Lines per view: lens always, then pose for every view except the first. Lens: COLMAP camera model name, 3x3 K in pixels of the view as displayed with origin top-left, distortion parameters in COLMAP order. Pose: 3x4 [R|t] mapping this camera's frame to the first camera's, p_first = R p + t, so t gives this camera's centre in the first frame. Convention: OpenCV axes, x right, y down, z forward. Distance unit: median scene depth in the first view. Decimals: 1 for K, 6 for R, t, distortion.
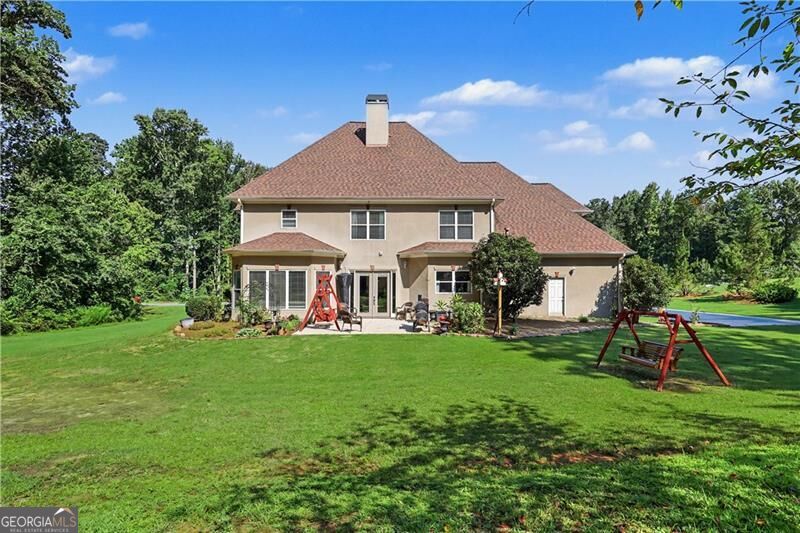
lens RADIAL K [[382.5, 0, 403.1], [0, 382.5, 263.8], [0, 0, 1]] dist [0.002463, 0.000152]
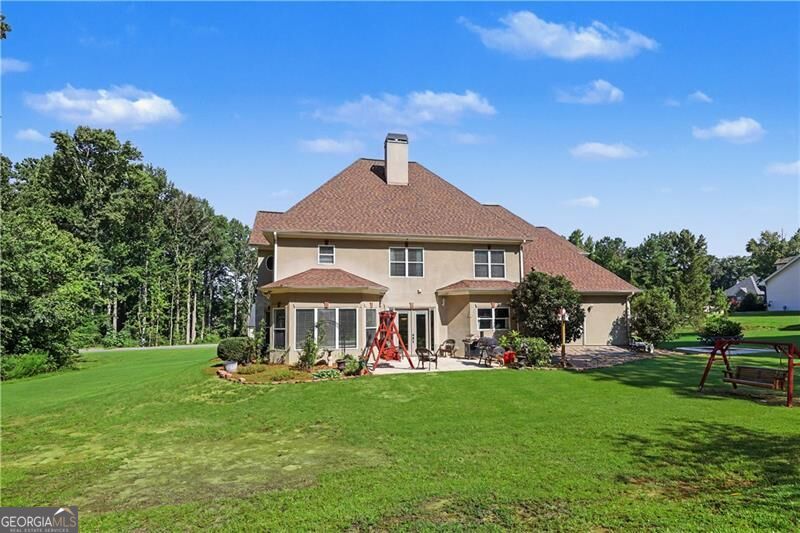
lens RADIAL K [[386.6, 0, 399.9], [0, 386.6, 285.8], [0, 0, 1]] dist [0.001895, 0.000224]
pose [[0.981411, 0.006493, 0.191808, -0.302077], [0.002314, 0.998954, -0.045658, 0.005678], [-0.191904, 0.045254, 0.980370, 0.019770]]
